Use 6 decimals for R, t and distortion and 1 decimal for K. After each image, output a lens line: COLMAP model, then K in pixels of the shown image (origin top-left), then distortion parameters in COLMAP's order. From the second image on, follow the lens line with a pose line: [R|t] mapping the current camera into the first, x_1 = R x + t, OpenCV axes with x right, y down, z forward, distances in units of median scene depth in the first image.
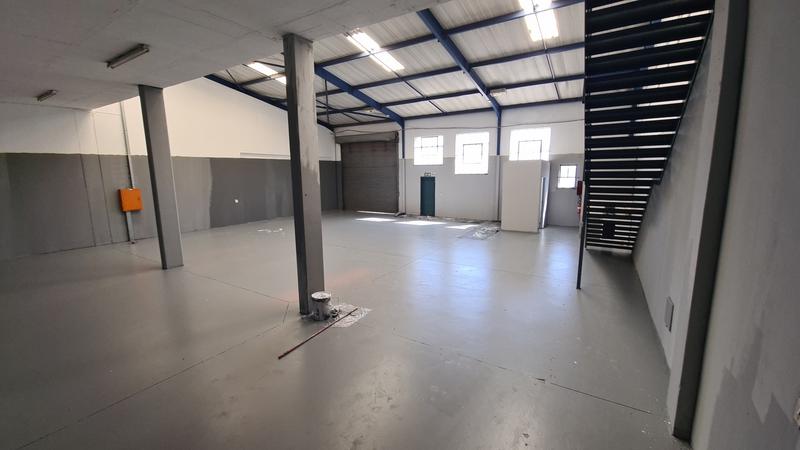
lens RADIAL K [[322.6, 0, 400.2], [0, 322.6, 220.9], [0, 0, 1]] dist [0.010852, -0.007694]
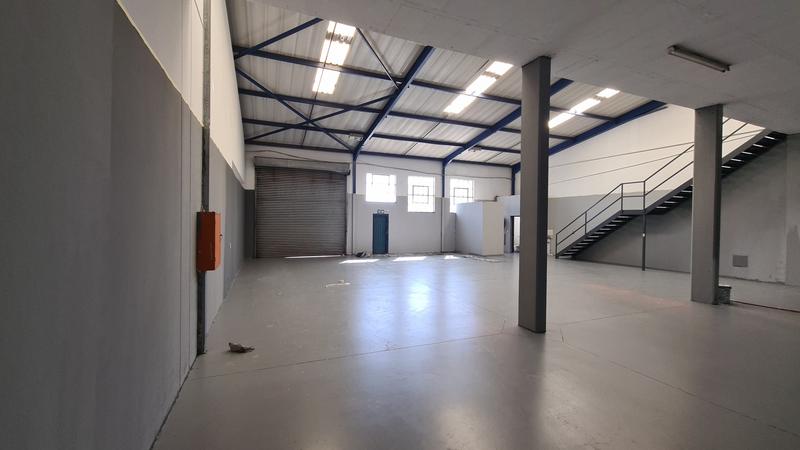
lens RADIAL K [[322.6, 0, 395.9], [0, 322.6, 223.0], [0, 0, 1]] dist [0.010852, -0.007694]
pose [[0.596568, 0.008164, 0.802521, -0.661326], [0.104481, 0.990648, -0.087745, -0.018478], [-0.795732, 0.136194, 0.590136, 0.380610]]
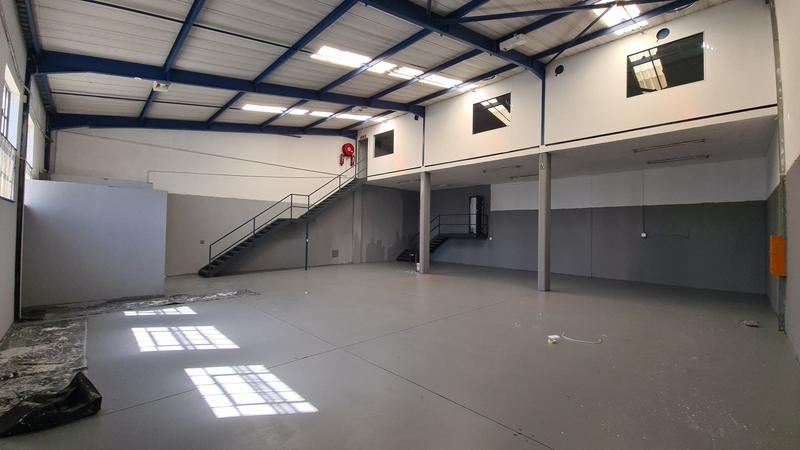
lens RADIAL K [[322.6, 0, 395.6], [0, 322.6, 223.4], [0, 0, 1]] dist [0.010852, -0.007694]
pose [[-0.963787, -0.001237, 0.266669, -0.225365], [0.032023, 0.992216, 0.120338, -0.134419], [-0.264742, 0.124519, -0.956246, 1.101715]]
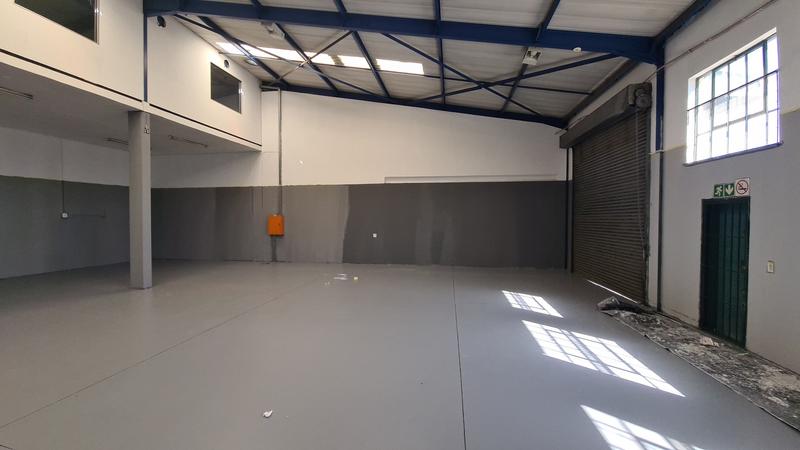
lens RADIAL K [[322.6, 0, 395.4], [0, 322.6, 223.6], [0, 0, 1]] dist [0.010852, -0.007694]
pose [[0.359536, 0.029660, -0.932660, 0.239356], [-0.146022, 0.988969, -0.024840, -0.065527], [0.921635, 0.145120, 0.359901, 0.628979]]
